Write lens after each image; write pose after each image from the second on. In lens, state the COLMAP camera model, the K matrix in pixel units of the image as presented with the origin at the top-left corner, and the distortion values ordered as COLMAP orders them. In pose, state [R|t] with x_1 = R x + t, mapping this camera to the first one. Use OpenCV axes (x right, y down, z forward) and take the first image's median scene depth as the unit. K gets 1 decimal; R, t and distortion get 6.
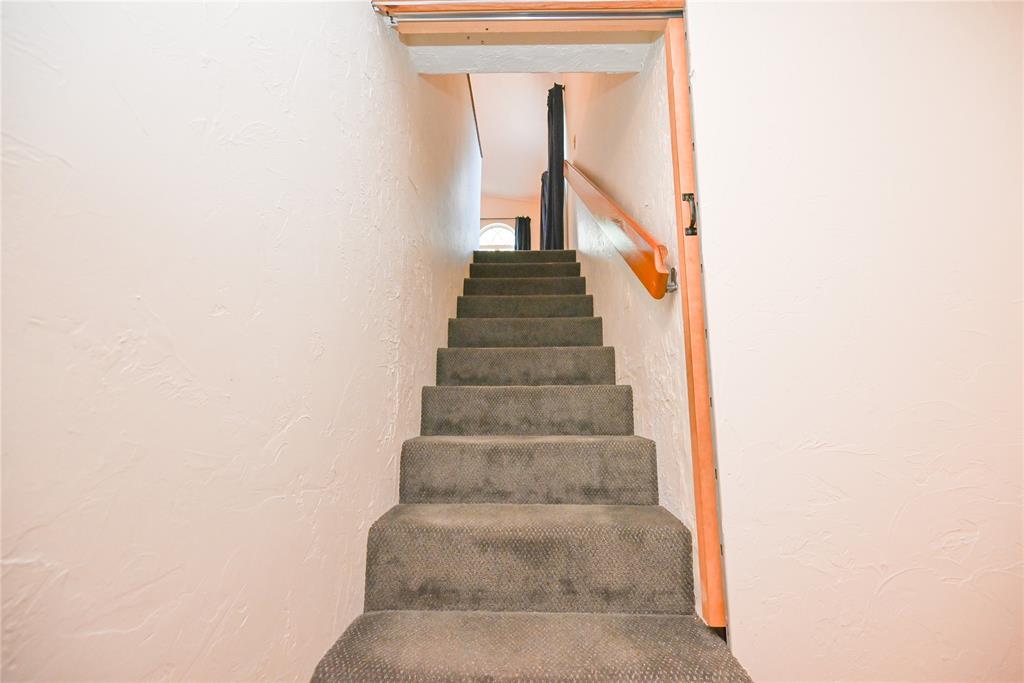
lens RADIAL K [[404.4, 0, 513.9], [0, 404.4, 342.7], [0, 0, 1]] dist [-0.001995, 0.000095]
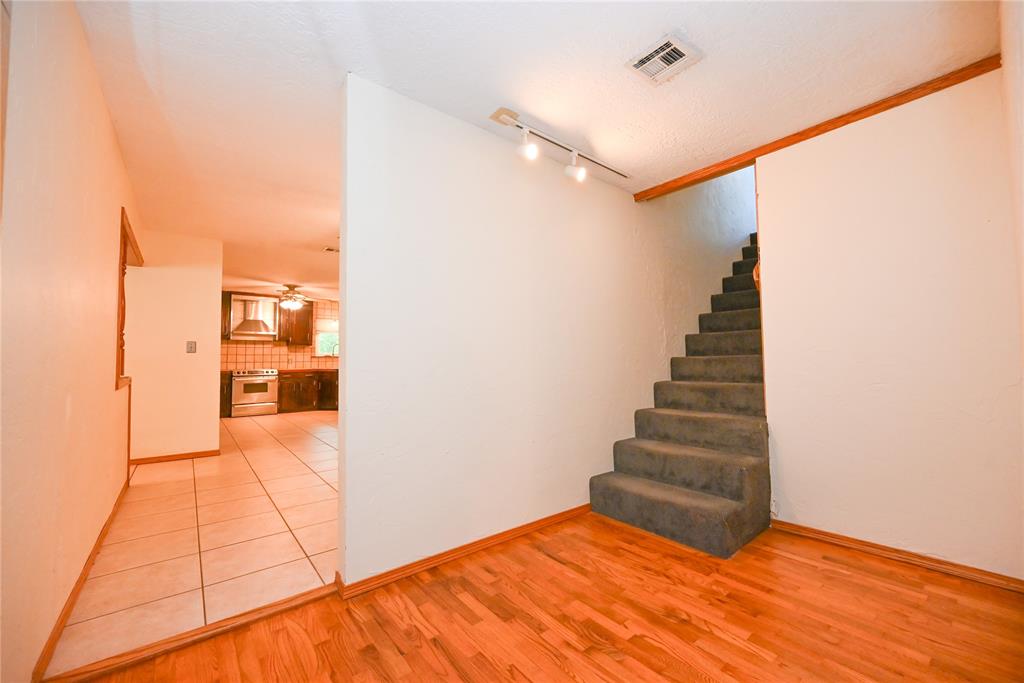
lens RADIAL K [[397.1, 0, 512.0], [0, 397.1, 341.5], [0, 0, 1]] dist [-0.001789, 0.000176]
pose [[0.649591, -0.044986, -0.758952, 0.962761], [0.130347, 0.990057, 0.052880, -0.107005], [0.749027, -0.133277, 0.648996, -1.320835]]
